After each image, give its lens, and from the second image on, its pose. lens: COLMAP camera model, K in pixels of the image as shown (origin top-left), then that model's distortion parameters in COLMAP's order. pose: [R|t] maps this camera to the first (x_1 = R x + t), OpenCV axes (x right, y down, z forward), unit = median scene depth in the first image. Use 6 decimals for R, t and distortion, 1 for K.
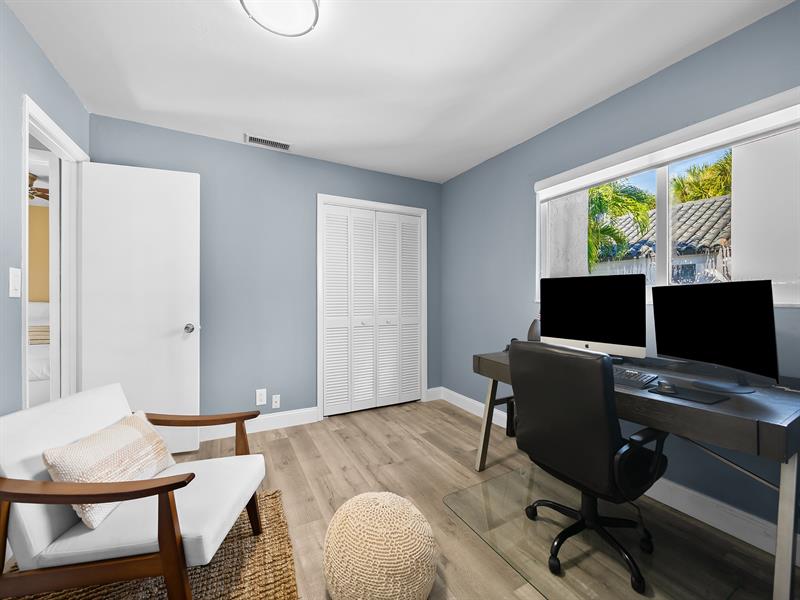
lens RADIAL K [[319.2, 0, 400.4], [0, 319.2, 297.9], [0, 0, 1]] dist [0.001329, 0.000152]
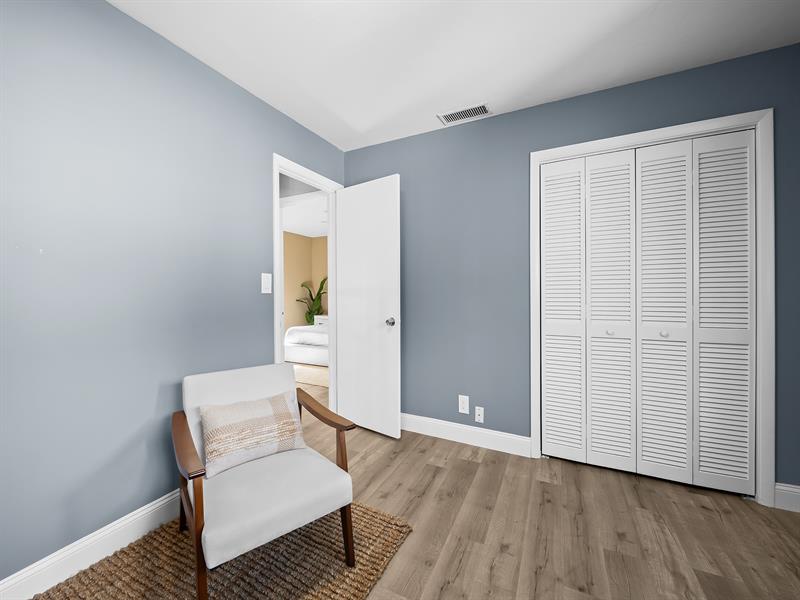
lens RADIAL K [[324.4, 0, 396.1], [0, 324.4, 295.9], [0, 0, 1]] dist [0.020300, -0.008692]
pose [[0.586790, 0.005165, -0.809723, 0.191009], [0.001381, 0.999972, 0.007380, 0.000074], [0.809738, -0.005449, 0.586766, 0.322988]]
